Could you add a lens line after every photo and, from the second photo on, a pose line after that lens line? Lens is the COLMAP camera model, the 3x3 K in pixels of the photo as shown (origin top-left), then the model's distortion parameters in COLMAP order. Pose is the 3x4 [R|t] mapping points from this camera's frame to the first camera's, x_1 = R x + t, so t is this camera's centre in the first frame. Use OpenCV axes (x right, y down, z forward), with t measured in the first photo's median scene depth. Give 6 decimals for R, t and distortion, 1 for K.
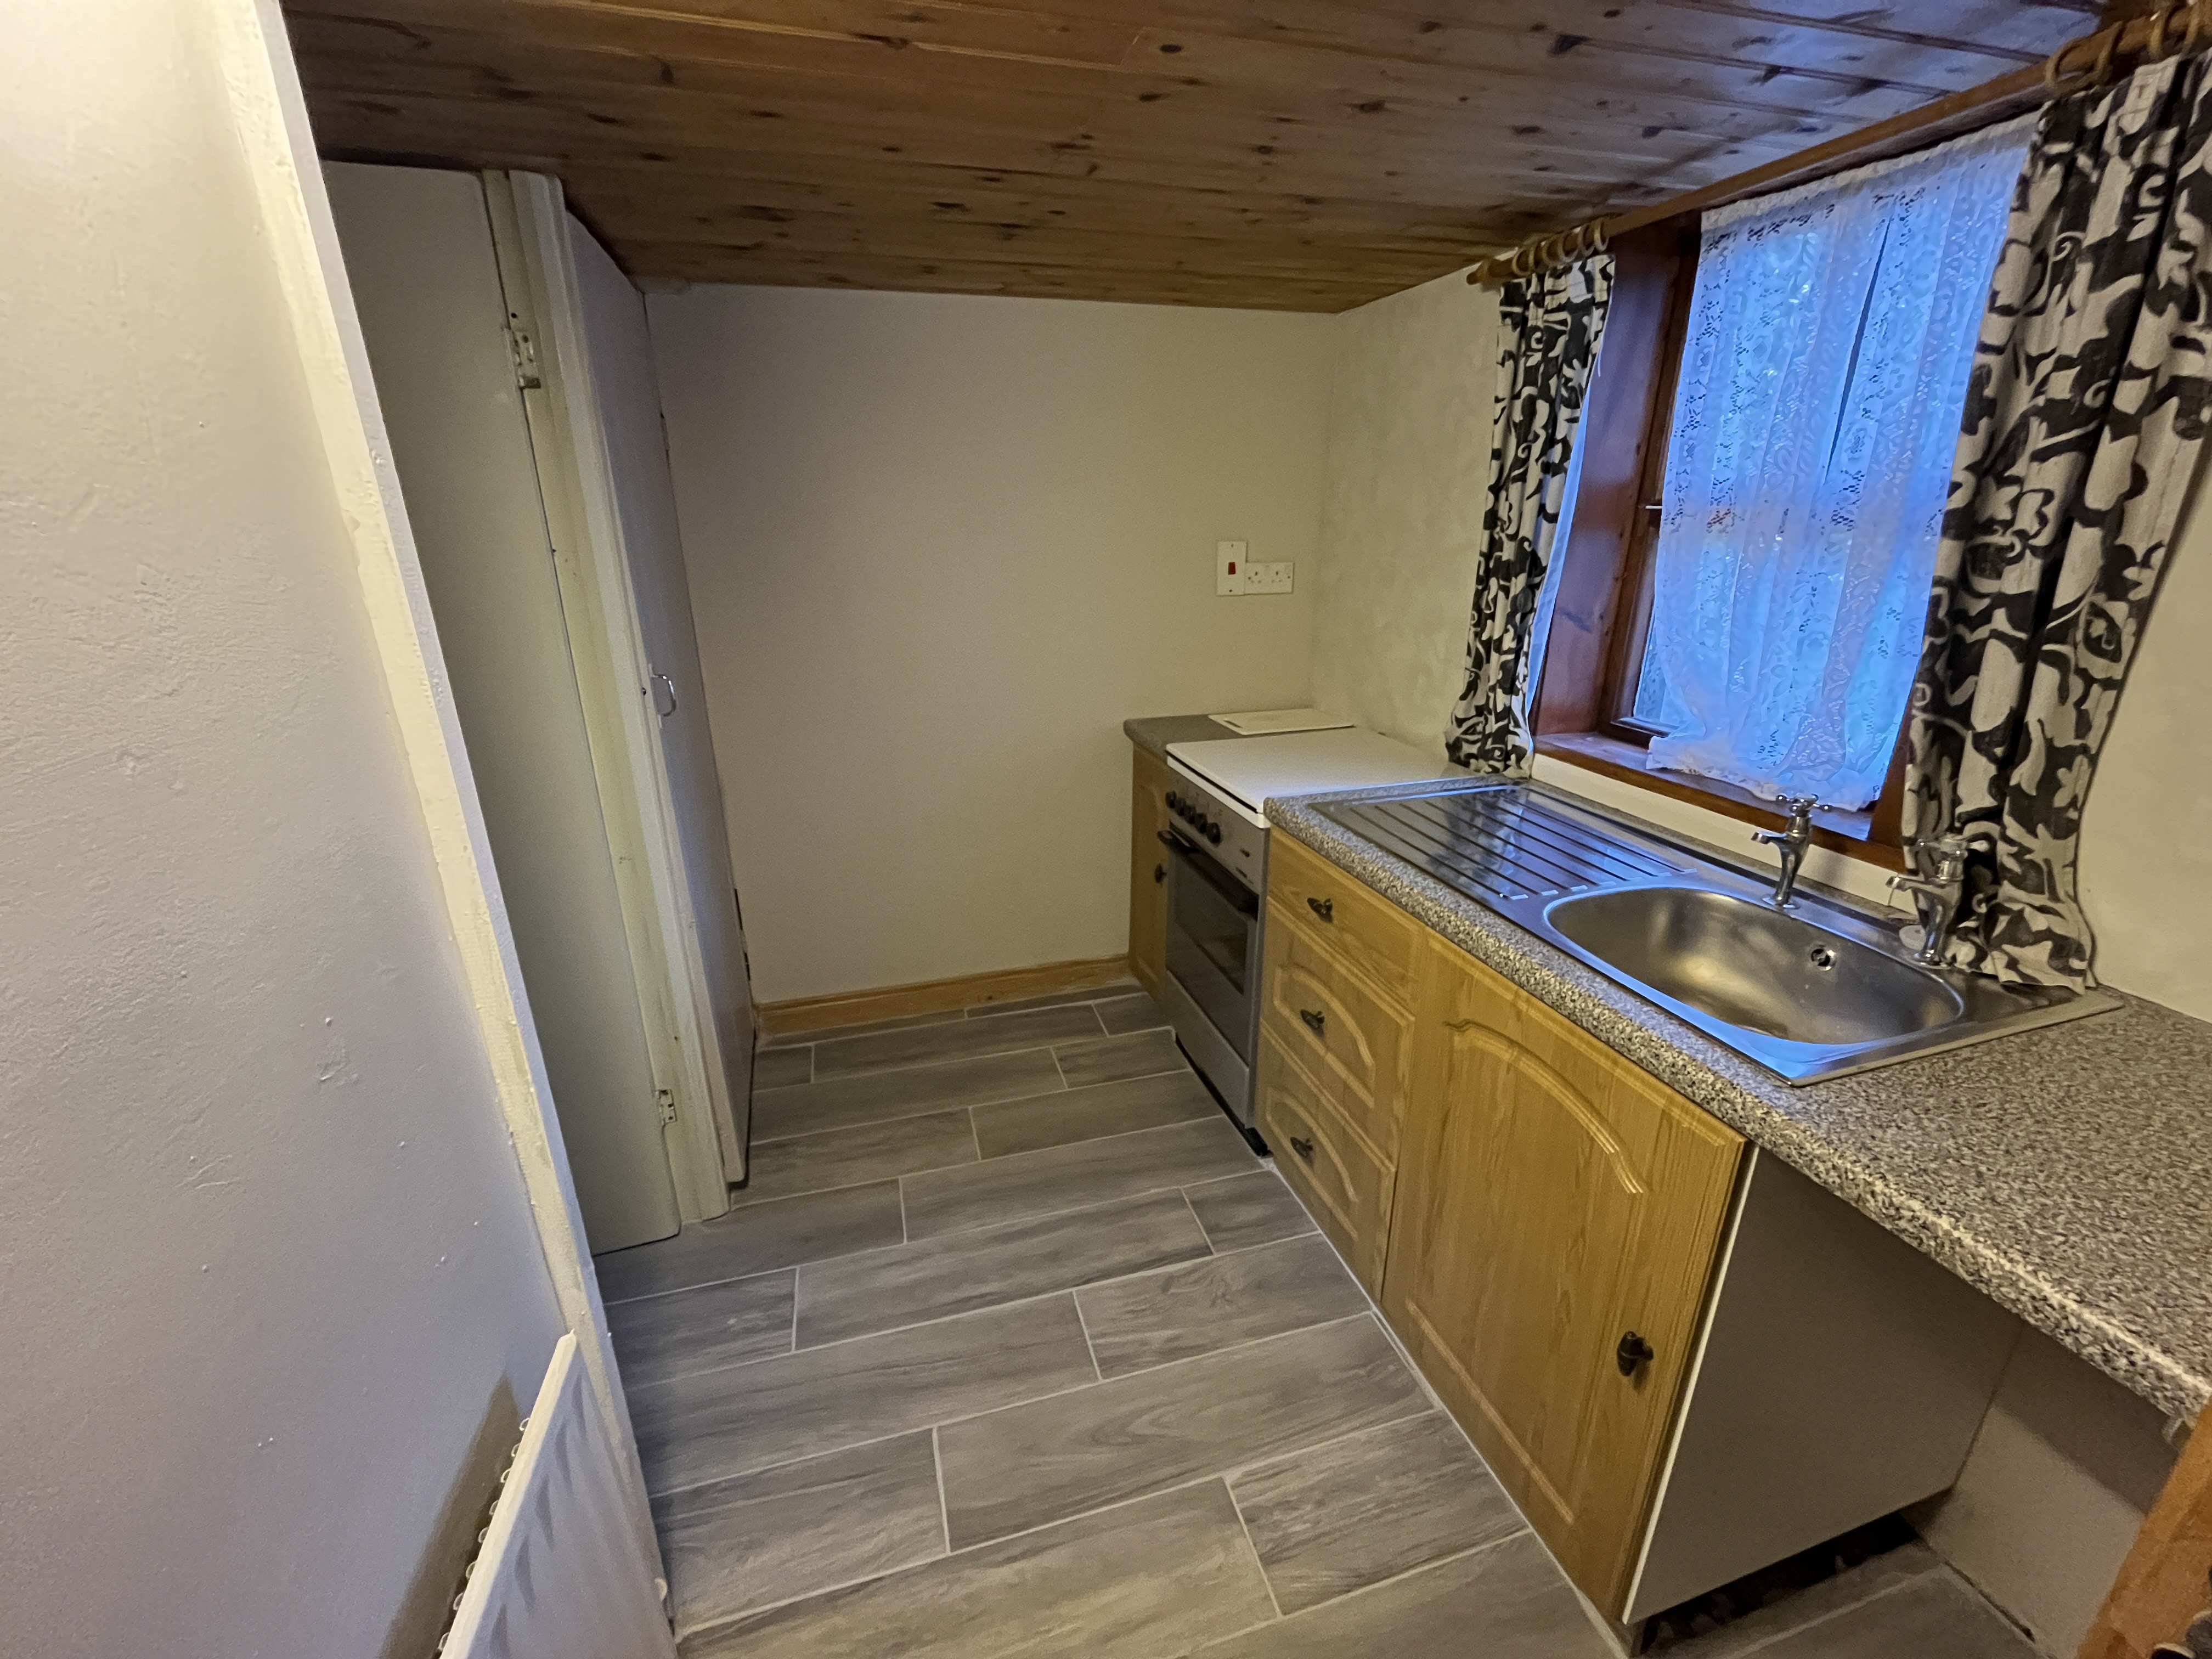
lens RADIAL K [[898.5, 0, 1104.0], [0, 898.5, 828.6], [0, 0, 1]] dist [-0.002108, -0.000001]
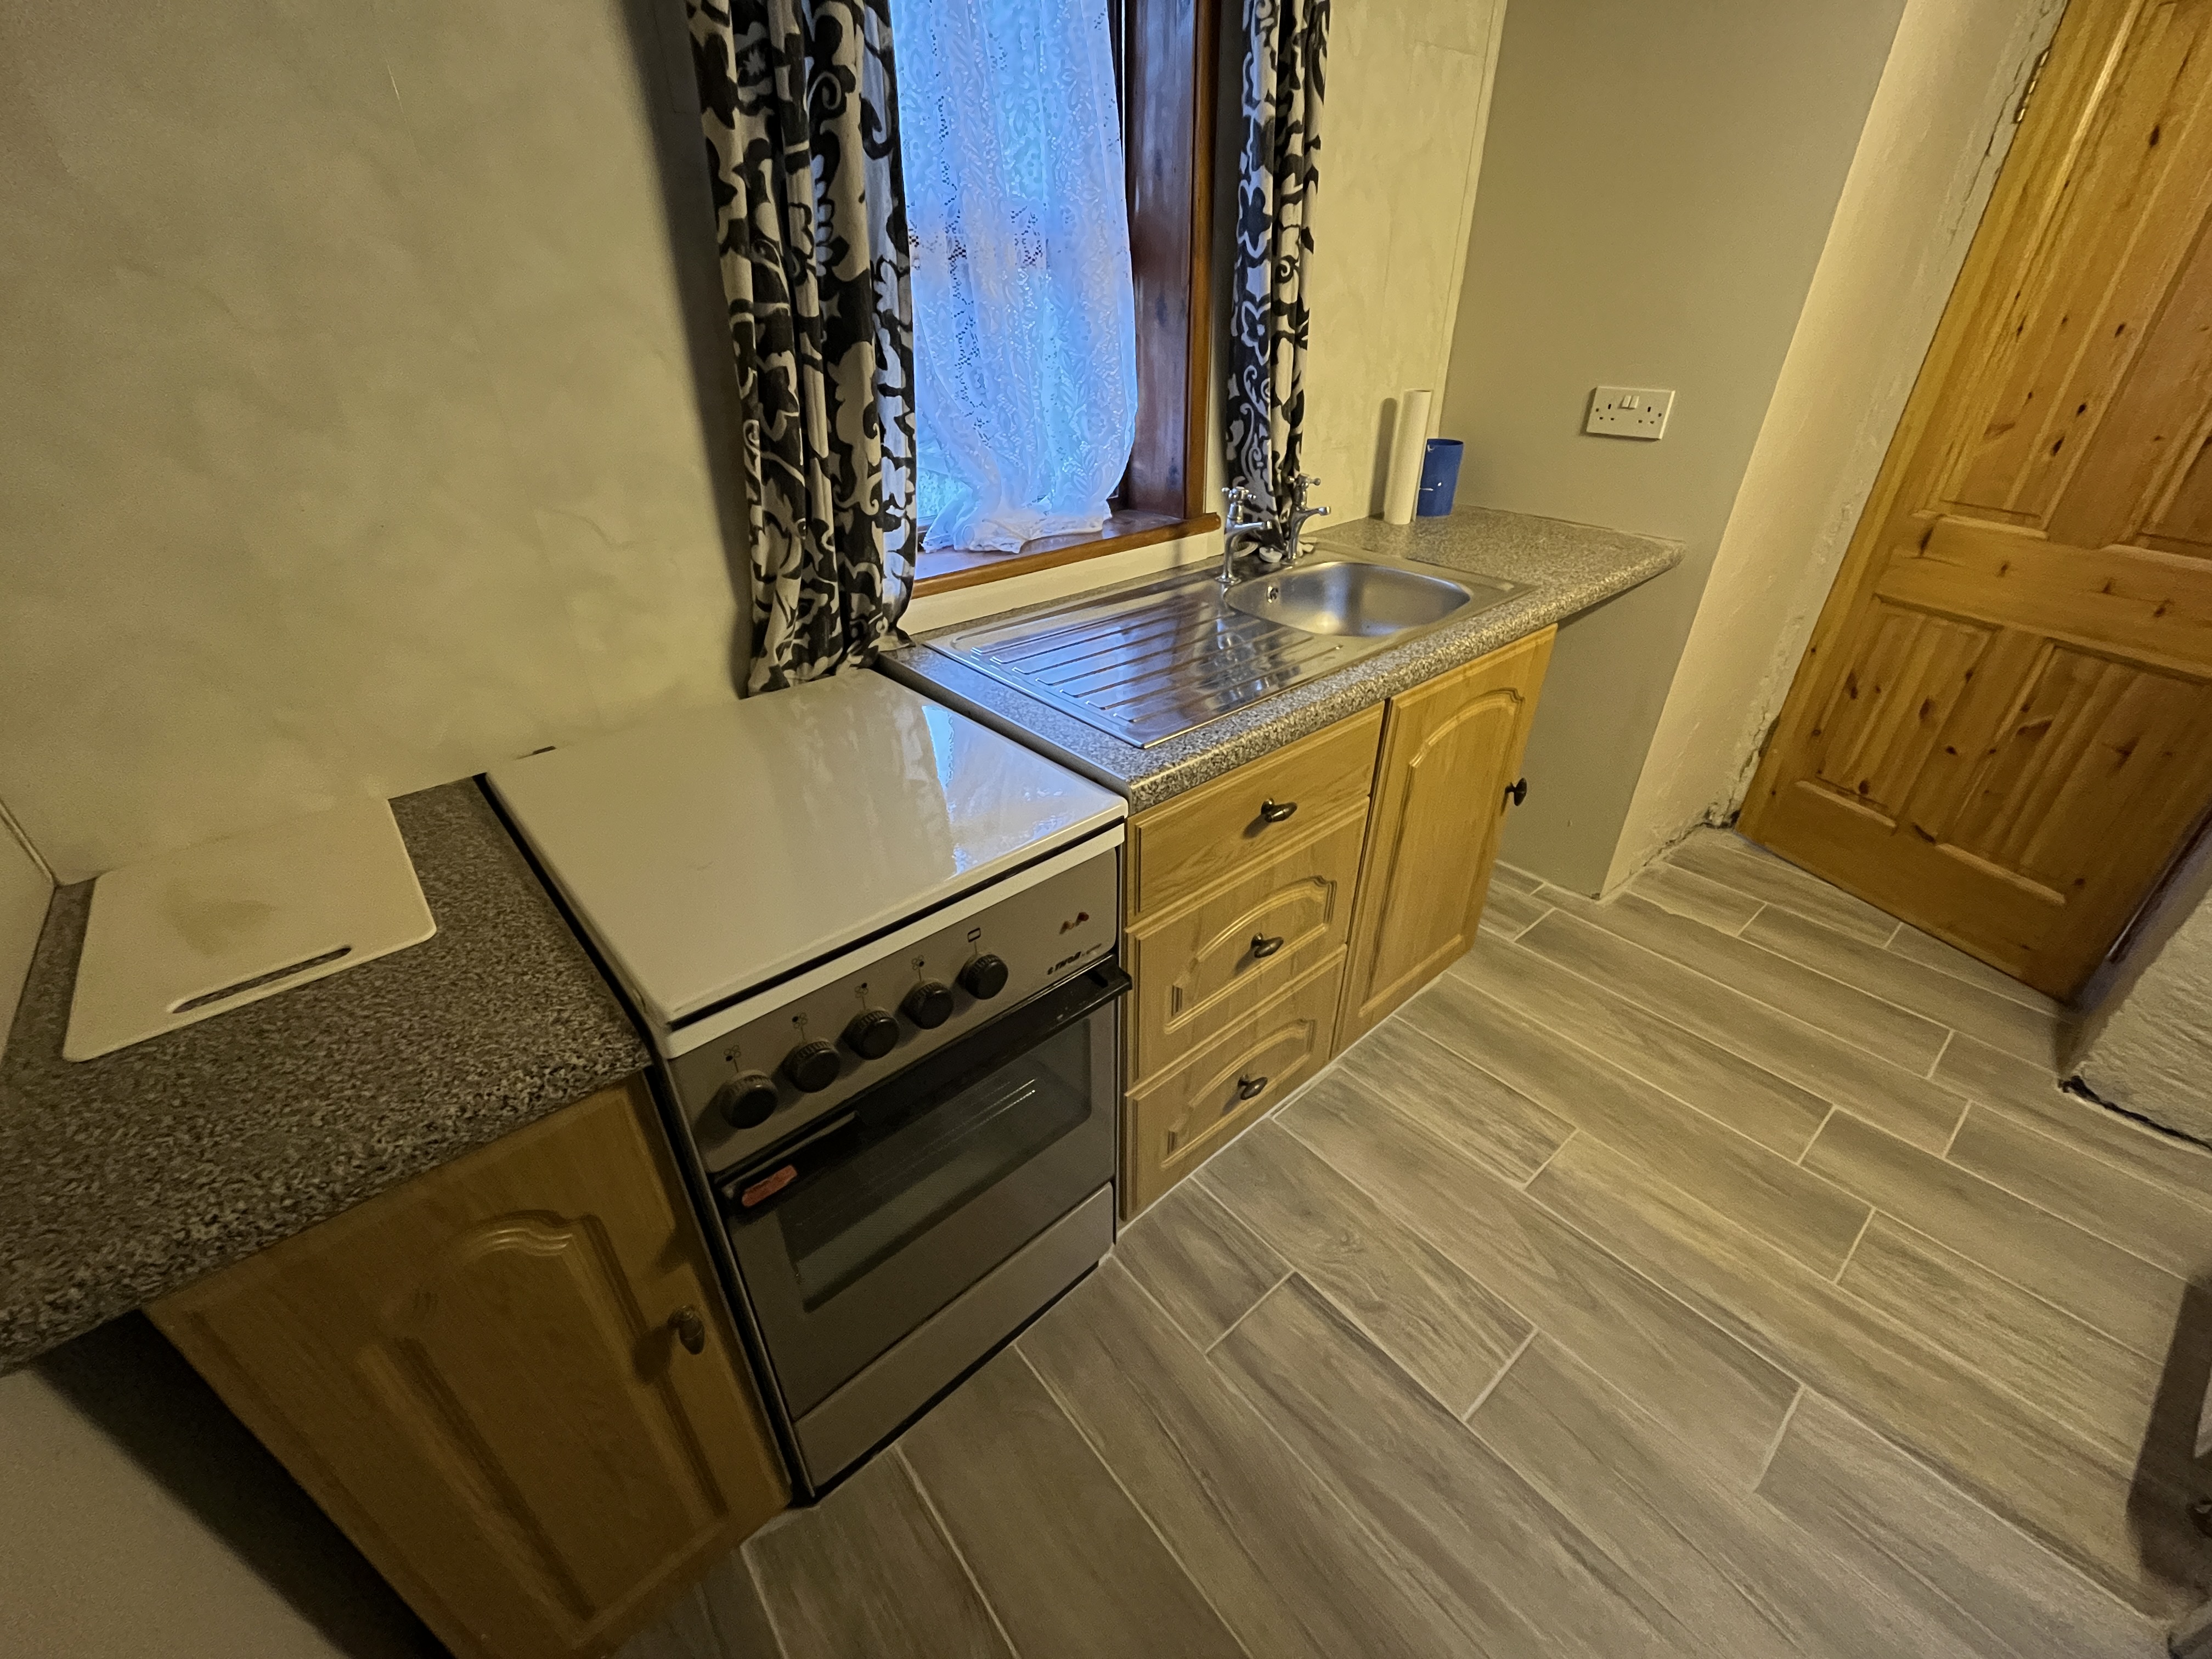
lens RADIAL K [[898.5, 0, 1104.0], [0, 898.5, 828.6], [0, 0, 1]] dist [-0.002108, -0.000001]
pose [[-0.405076, -0.462581, 0.788627, -0.278827], [0.313135, 0.740203, 0.595018, -0.371781], [-0.858988, 0.487974, -0.154988, 1.190798]]
